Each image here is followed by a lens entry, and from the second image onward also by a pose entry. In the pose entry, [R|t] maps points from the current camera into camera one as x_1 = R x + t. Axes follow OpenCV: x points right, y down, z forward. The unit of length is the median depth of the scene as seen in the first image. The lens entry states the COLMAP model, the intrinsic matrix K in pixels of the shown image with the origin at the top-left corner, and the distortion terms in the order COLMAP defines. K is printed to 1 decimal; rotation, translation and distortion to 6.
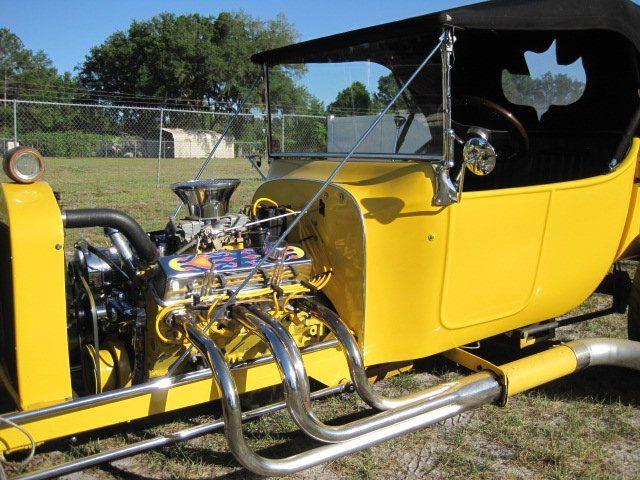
lens RADIAL K [[681.5, 0, 320.0], [0, 681.5, 240.0], [0, 0, 1]] dist [-0.181901, 0.206689]
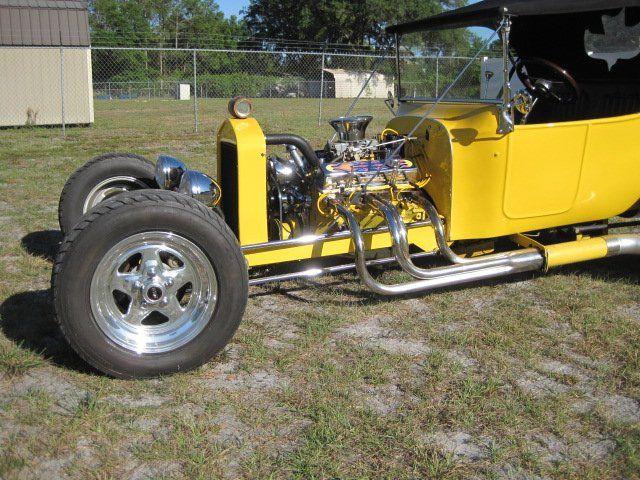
lens RADIAL K [[681.5, 0, 320.0], [0, 681.5, 240.0], [0, 0, 1]] dist [-0.181901, 0.206689]
pose [[0.972705, 0.034492, -0.229469, 0.132989], [-0.014289, 0.995918, 0.089127, 0.057035], [0.231606, -0.083415, 0.969227, -0.559930]]
